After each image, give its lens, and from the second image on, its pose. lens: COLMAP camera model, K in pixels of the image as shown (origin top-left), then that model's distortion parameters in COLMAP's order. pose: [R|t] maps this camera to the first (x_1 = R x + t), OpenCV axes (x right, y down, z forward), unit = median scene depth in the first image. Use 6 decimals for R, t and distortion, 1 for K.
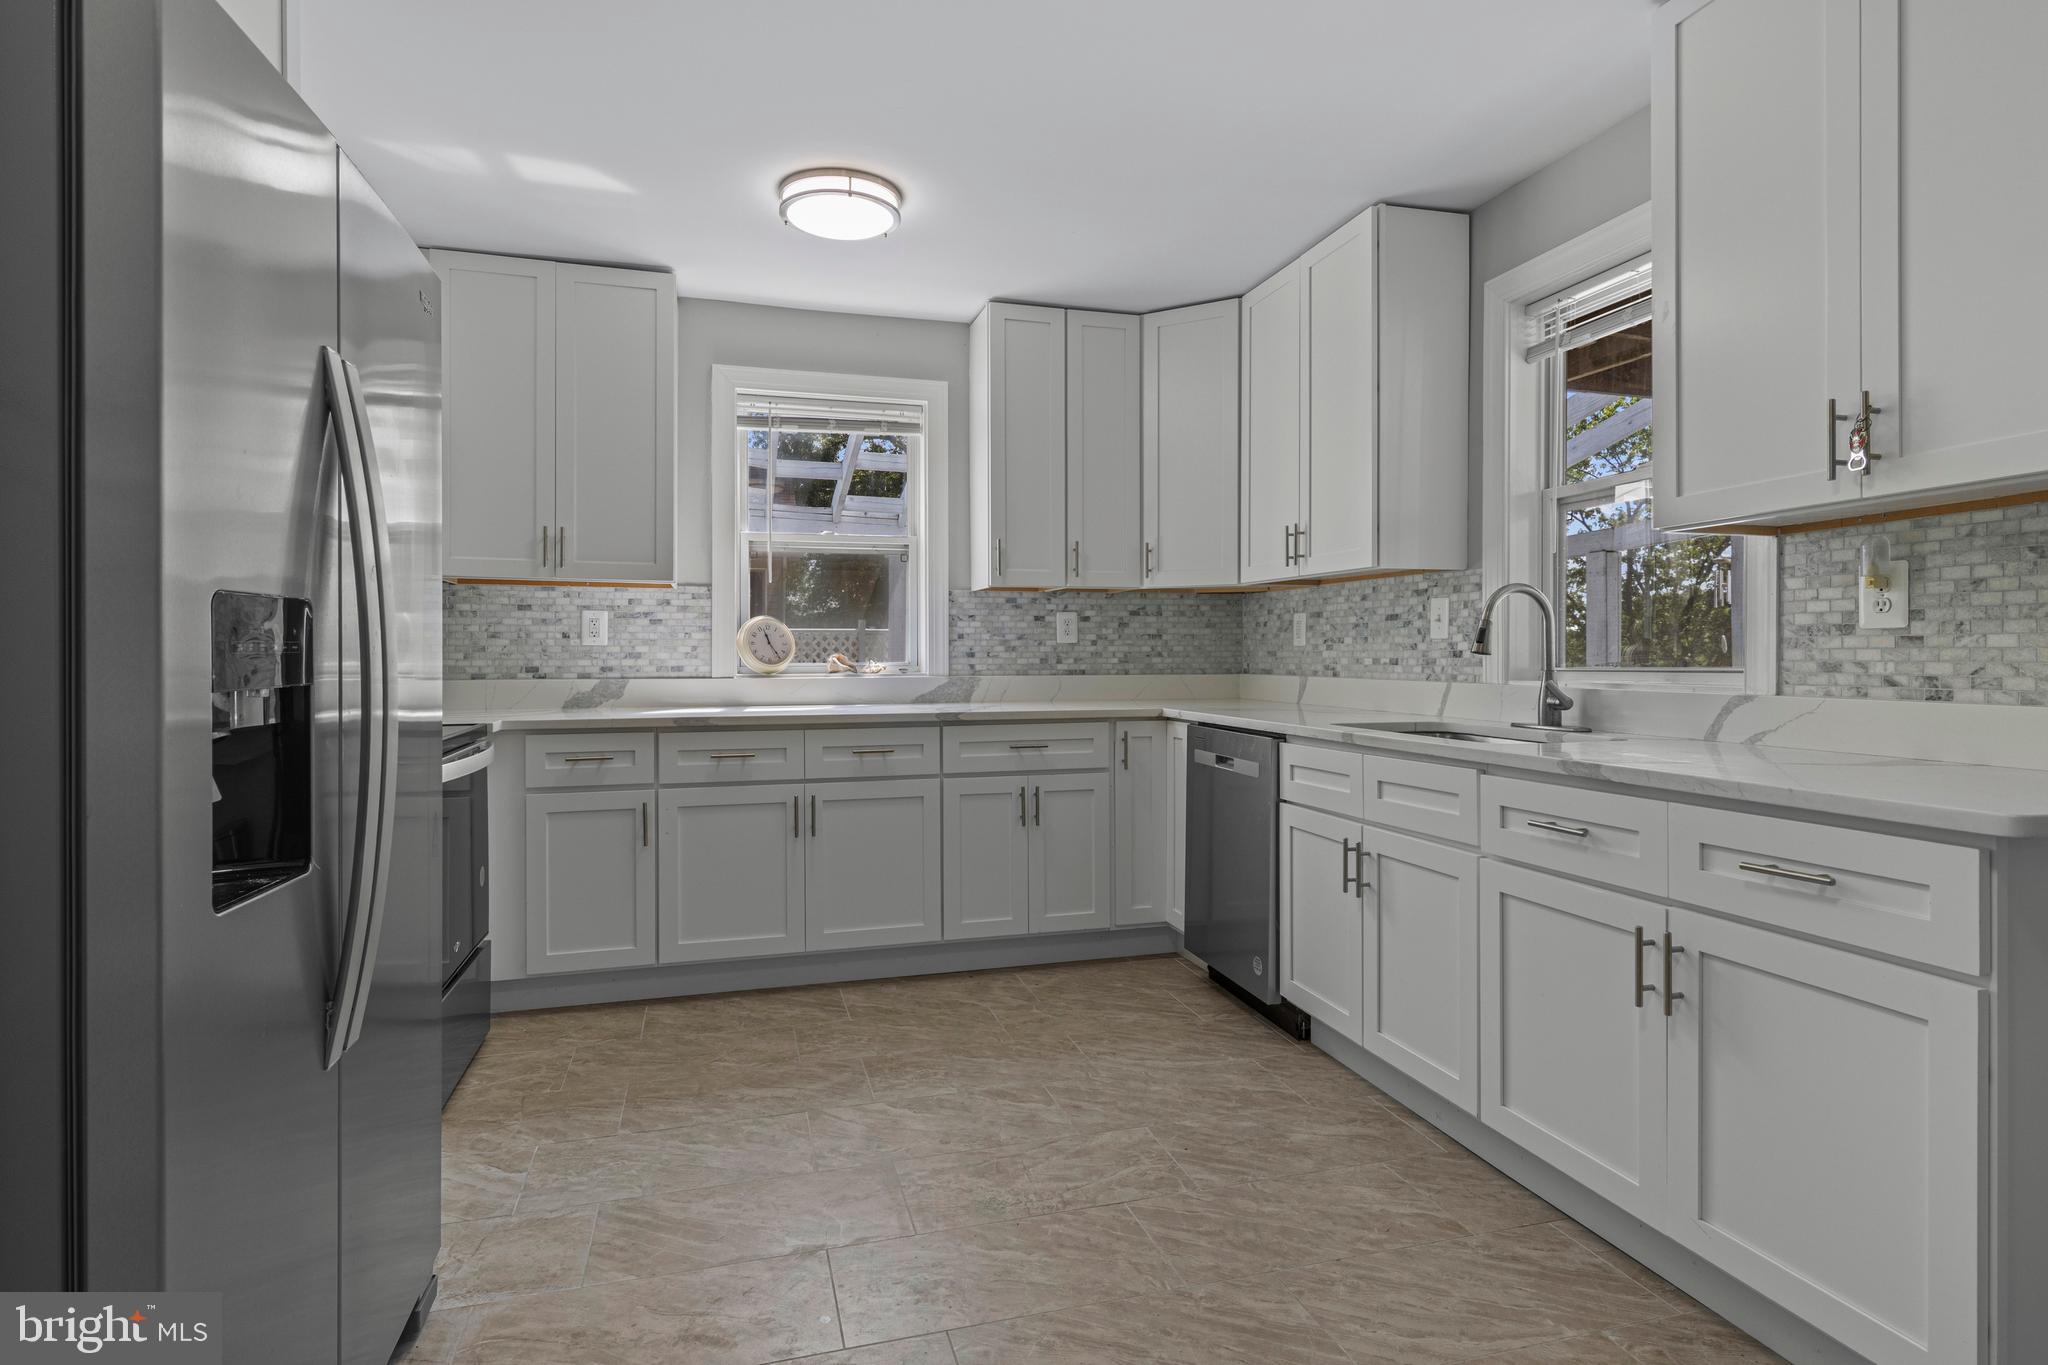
lens RADIAL K [[1047.1, 0, 1035.8], [0, 1047.1, 663.4], [0, 0, 1]] dist [0.002147, 0.003000]
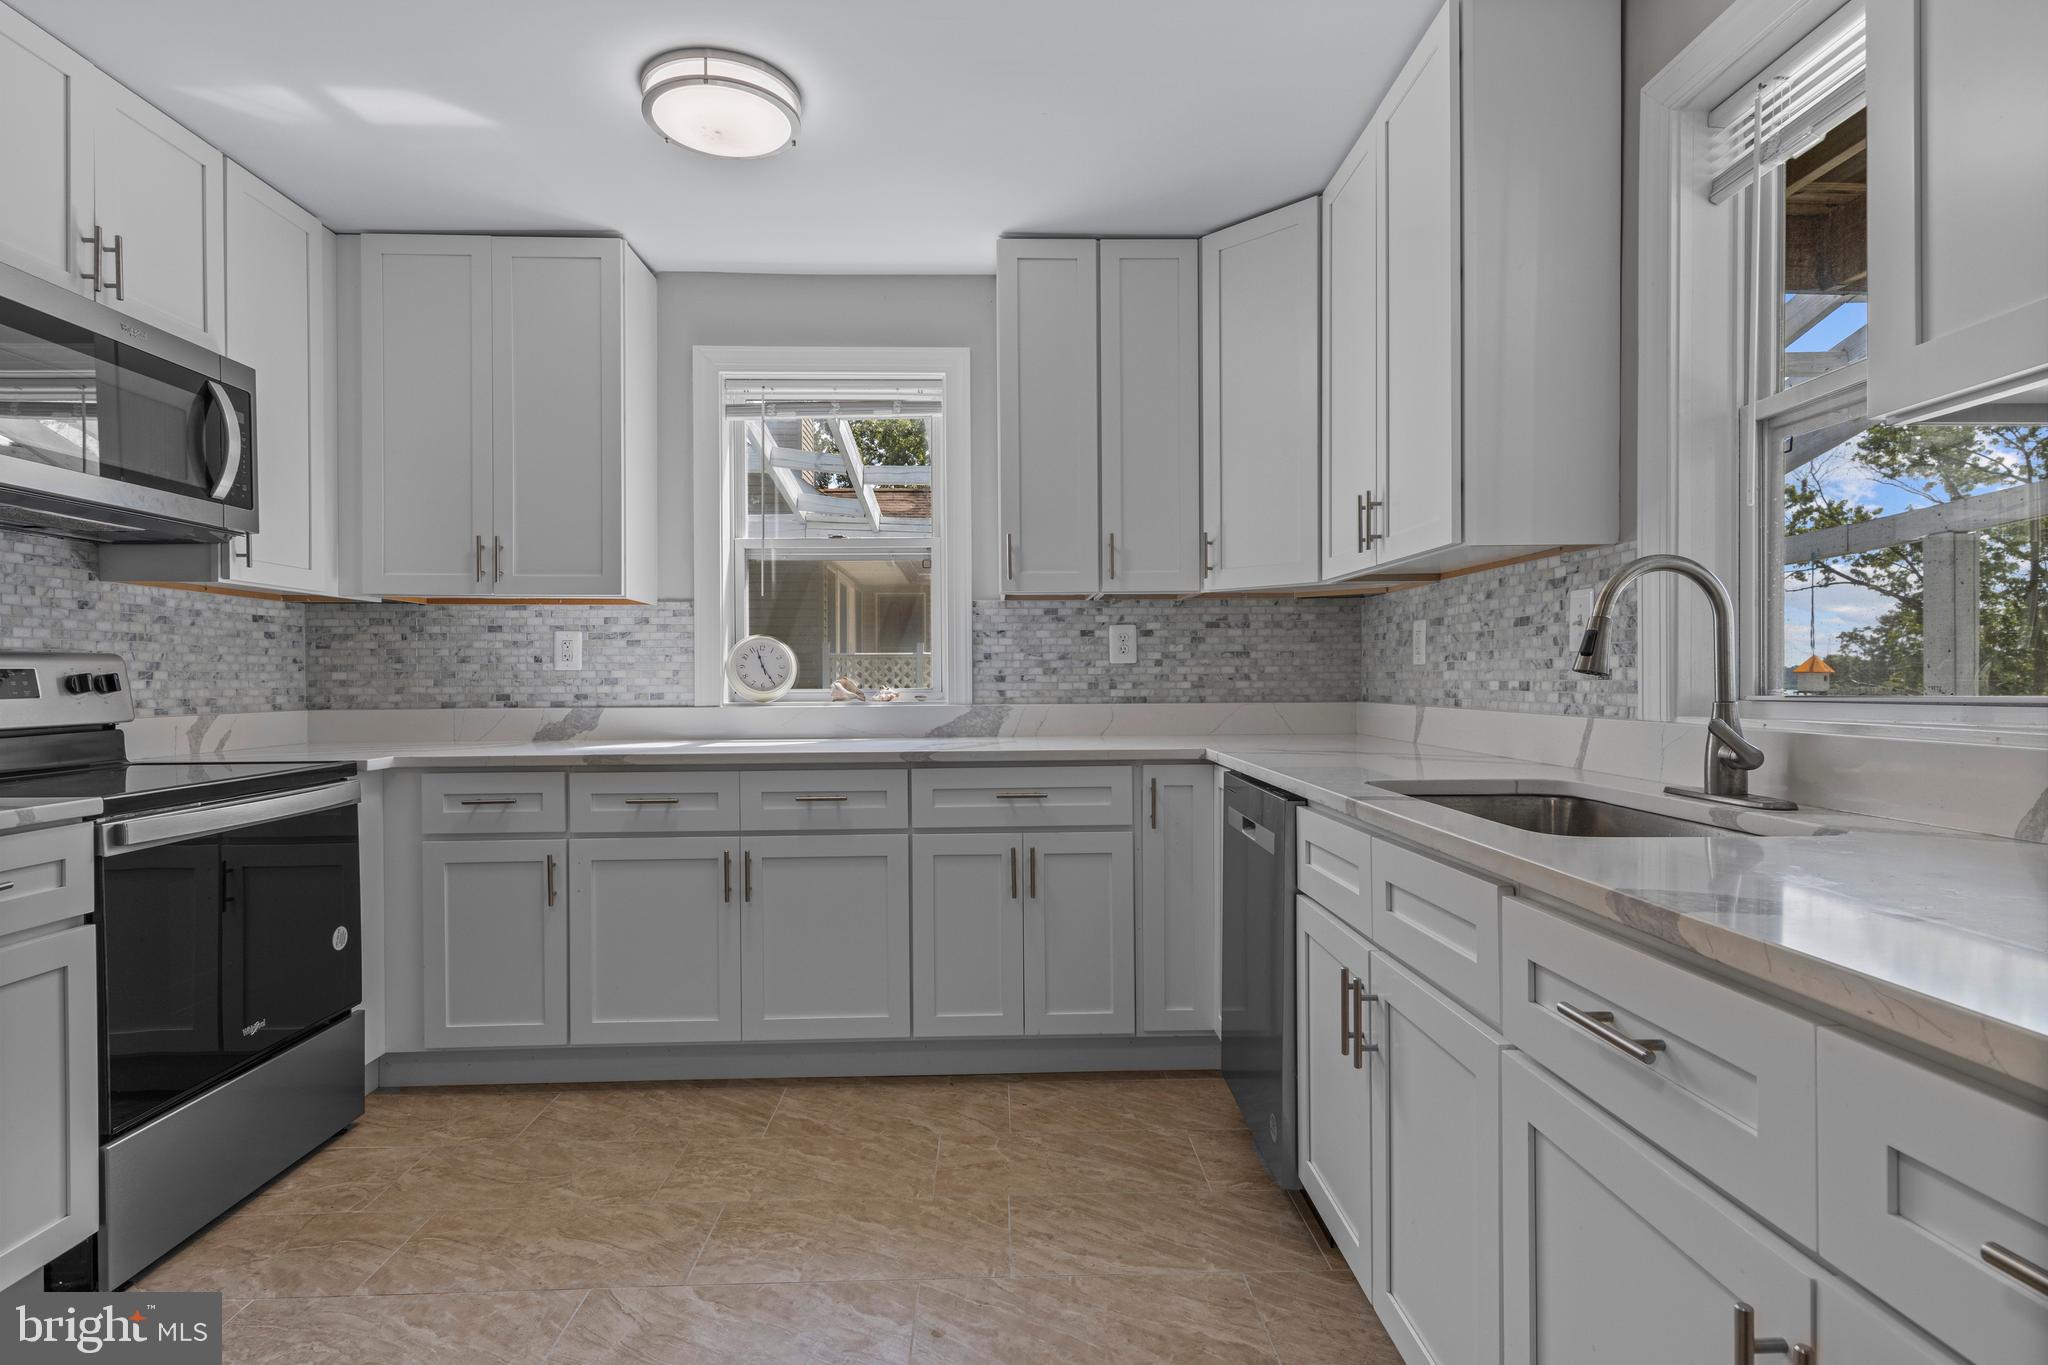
lens RADIAL K [[1047.1, 0, 1030.7], [0, 1047.1, 690.7], [0, 0, 1]] dist [0.002147, 0.003000]
pose [[0.968787, -0.001956, -0.247887, 0.237173], [0.002804, 0.999991, 0.003070, -0.001793], [0.247879, -0.003669, 0.968784, 0.304385]]
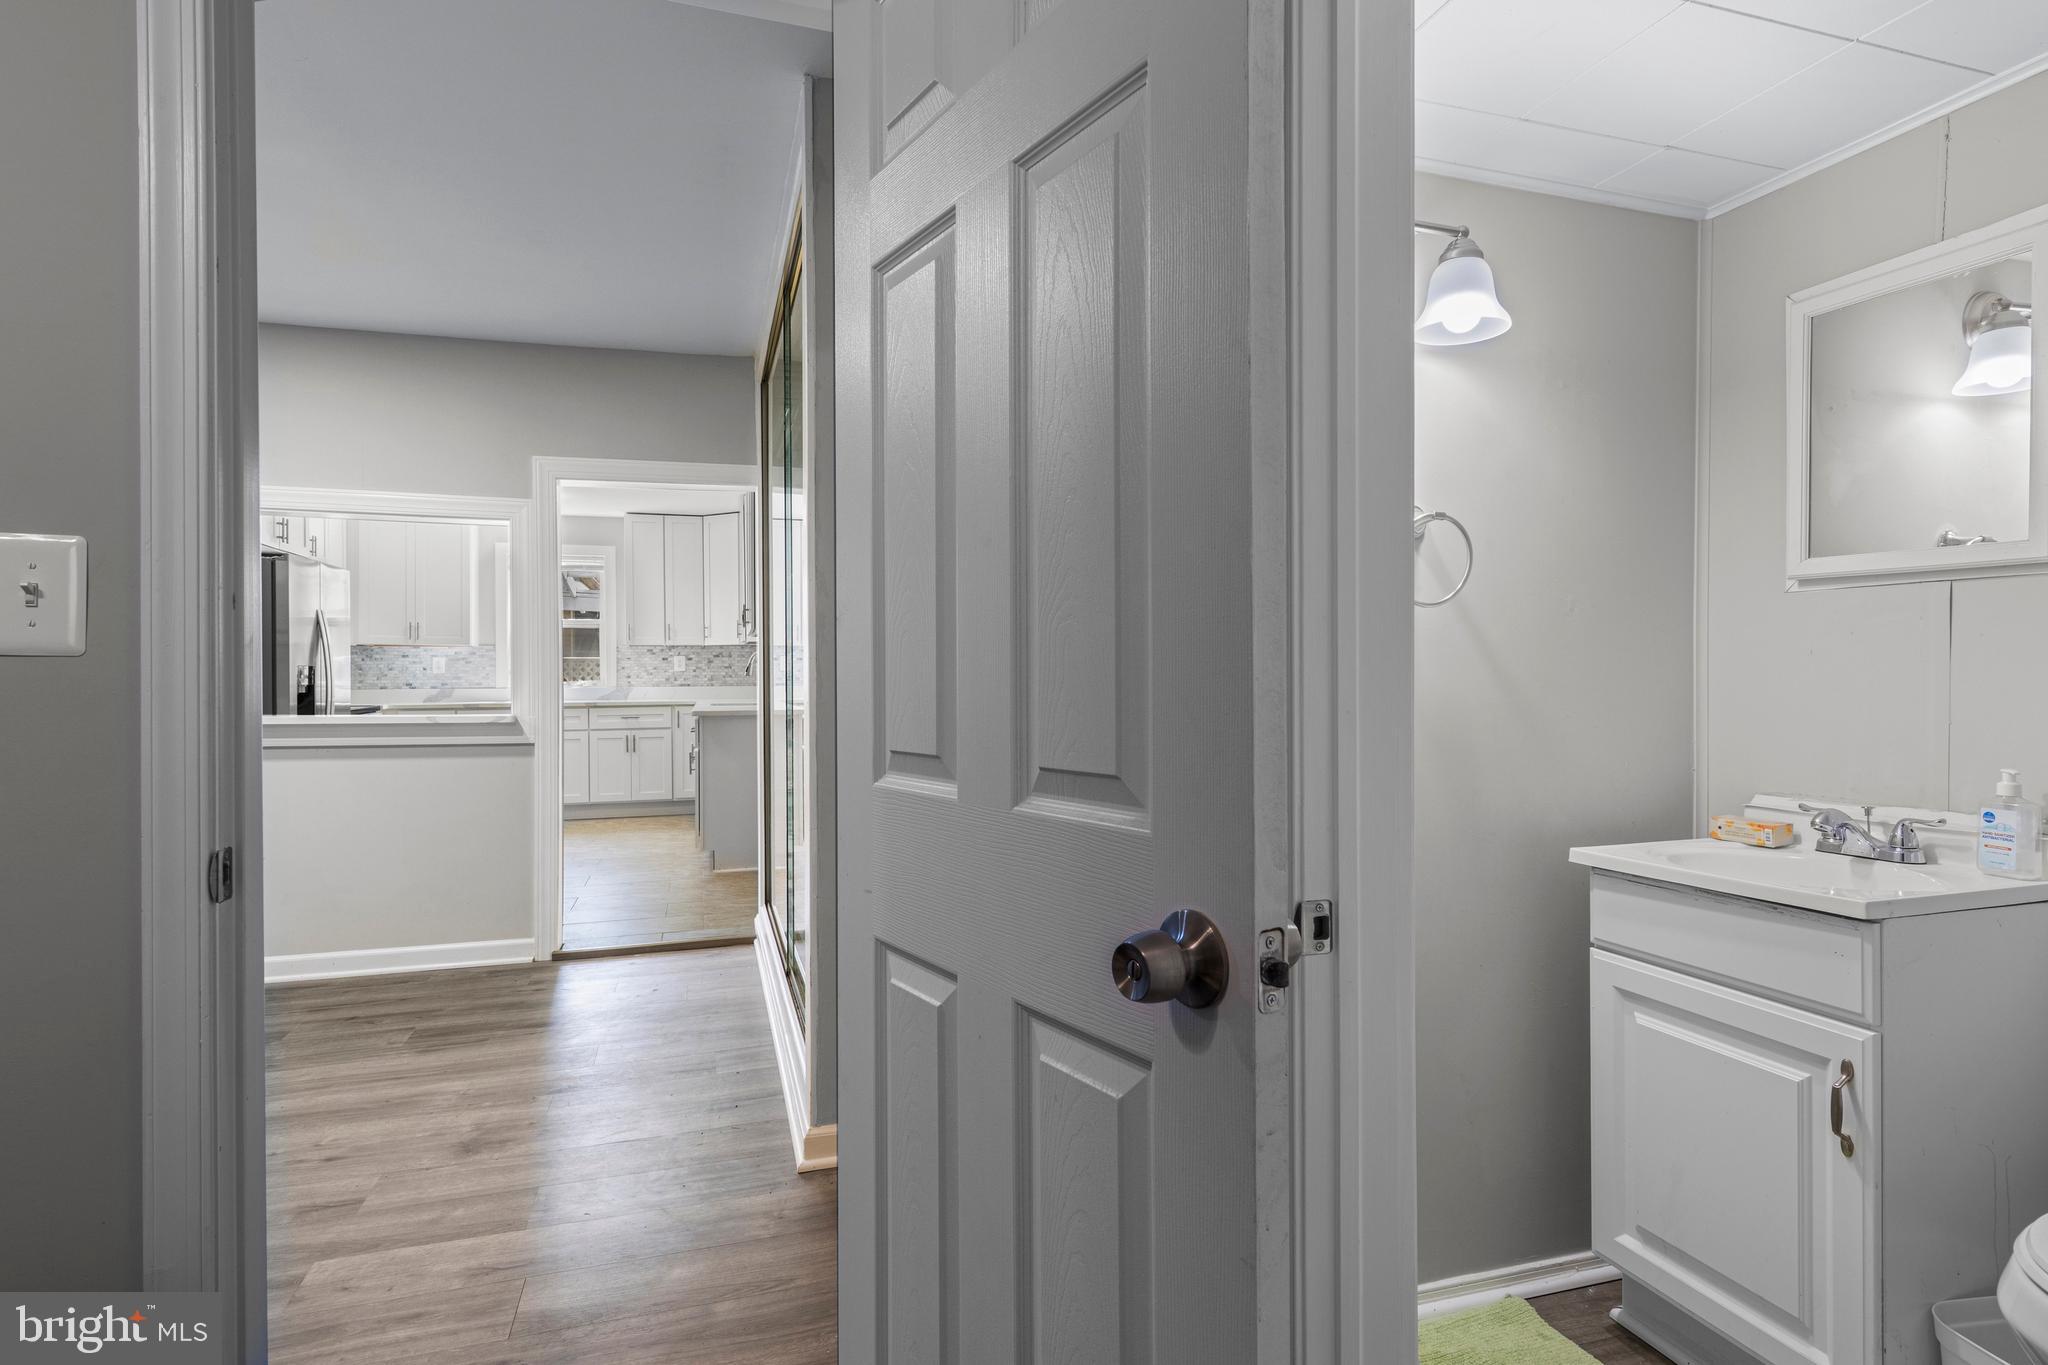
lens RADIAL K [[1047.1, 0, 1040.5], [0, 1047.1, 683.8], [0, 0, 1]] dist [0.002147, 0.003000]
pose [[0.999609, -0.003905, 0.027688, 1.005680], [0.003891, 0.999992, 0.000548, 0.010703], [-0.027690, -0.000440, 0.999616, -1.585230]]
